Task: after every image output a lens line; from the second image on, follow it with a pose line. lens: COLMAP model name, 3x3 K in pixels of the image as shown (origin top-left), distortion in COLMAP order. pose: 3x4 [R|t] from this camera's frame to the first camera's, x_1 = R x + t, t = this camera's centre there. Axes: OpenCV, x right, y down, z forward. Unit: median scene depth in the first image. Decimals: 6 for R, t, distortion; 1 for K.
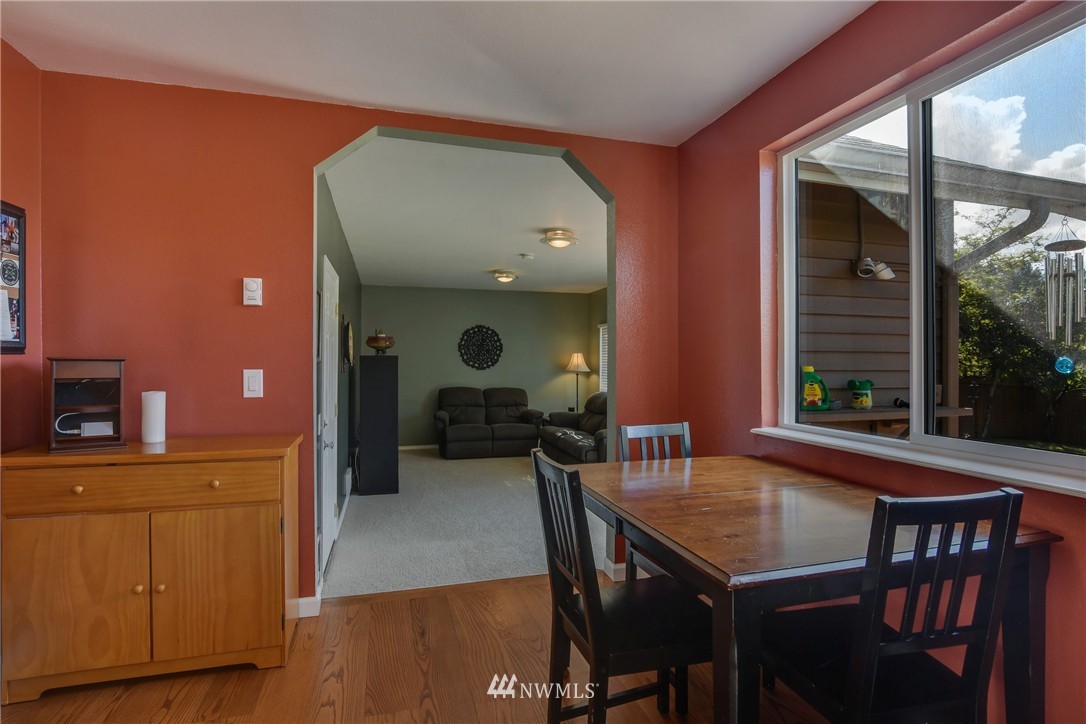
lens RADIAL K [[532.7, 0, 542.0], [0, 532.7, 364.8], [0, 0, 1]] dist [-0.020370, 0.007585]
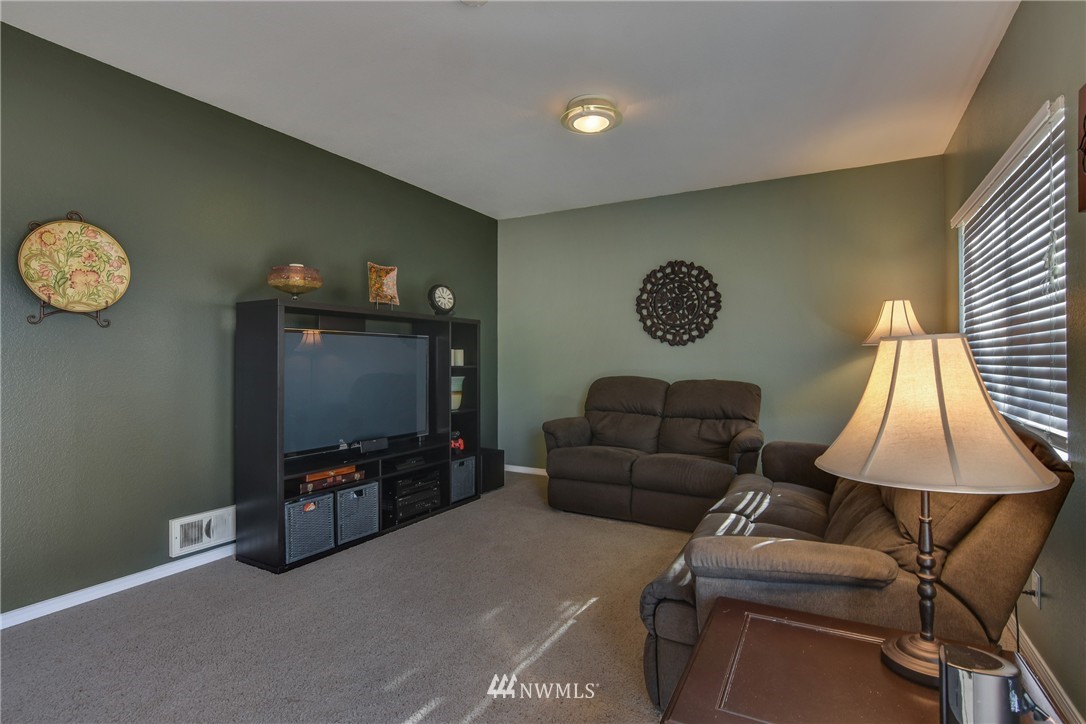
lens RADIAL K [[532.7, 0, 550.7], [0, 532.7, 365.3], [0, 0, 1]] dist [-0.020370, 0.007585]
pose [[0.723355, 0.006258, -0.690448, 0.160088], [-0.003799, 0.999980, 0.005084, 0.027130], [0.690466, -0.001054, 0.723364, 0.536795]]
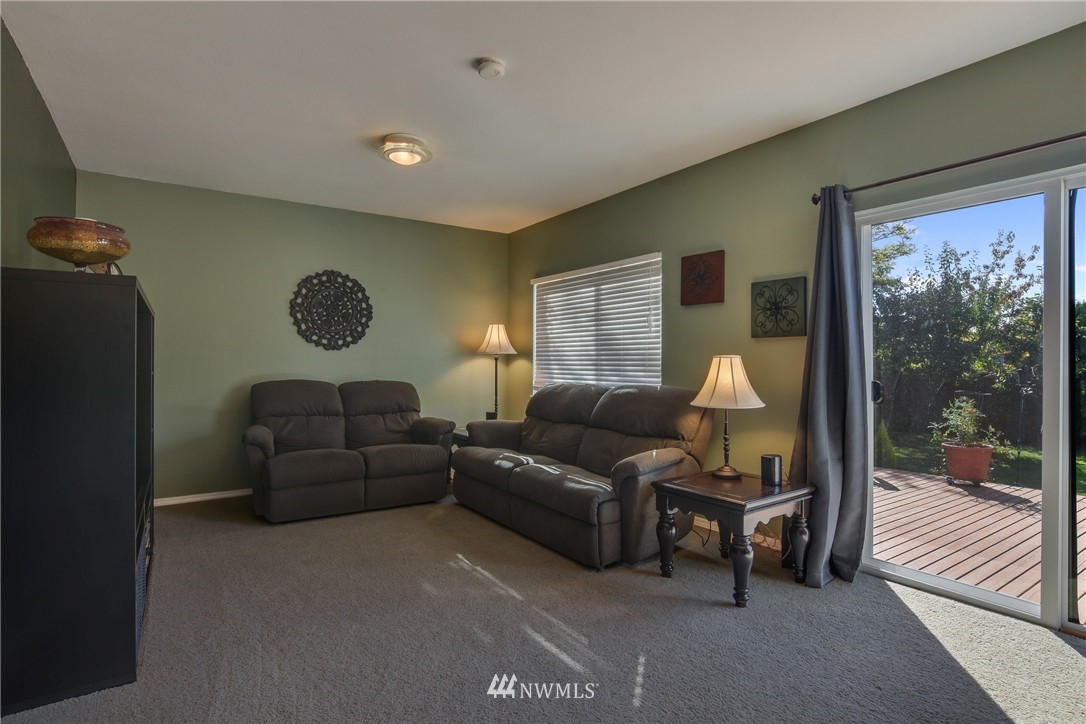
lens RADIAL K [[539.1, 0, 537.1], [0, 539.1, 360.3], [0, 0, 1]] dist [-0.025575, -0.000097]
pose [[0.950318, 0.001960, 0.311274, -0.086964], [0.001759, 0.999930, -0.011668, 0.027749], [-0.311275, 0.011636, 0.950249, 0.395805]]
